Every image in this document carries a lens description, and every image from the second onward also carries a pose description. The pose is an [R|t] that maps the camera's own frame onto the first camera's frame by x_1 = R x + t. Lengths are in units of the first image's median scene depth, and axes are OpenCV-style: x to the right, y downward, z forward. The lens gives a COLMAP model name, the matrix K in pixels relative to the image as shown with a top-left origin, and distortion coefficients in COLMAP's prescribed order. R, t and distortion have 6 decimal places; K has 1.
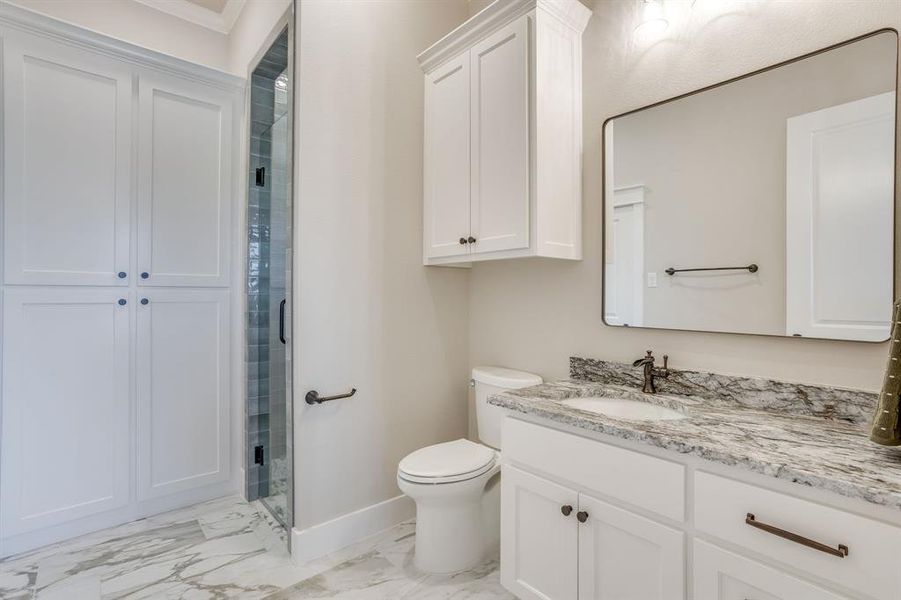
lens RADIAL K [[434.8, 0, 450.8], [0, 434.8, 294.6], [0, 0, 1]] dist [-0.049827, 0.033494]
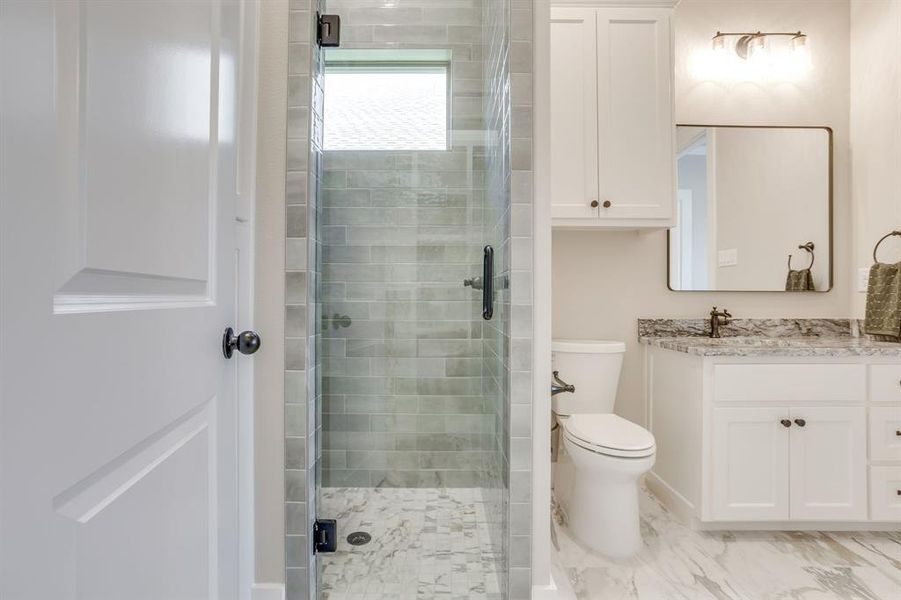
lens RADIAL K [[434.8, 0, 450.8], [0, 434.8, 294.6], [0, 0, 1]] dist [-0.049827, 0.033494]
pose [[0.643562, 0.007831, 0.765354, -1.223735], [-0.003895, 0.999968, -0.006957, 0.115694], [-0.765384, 0.001496, 0.643572, 0.850287]]
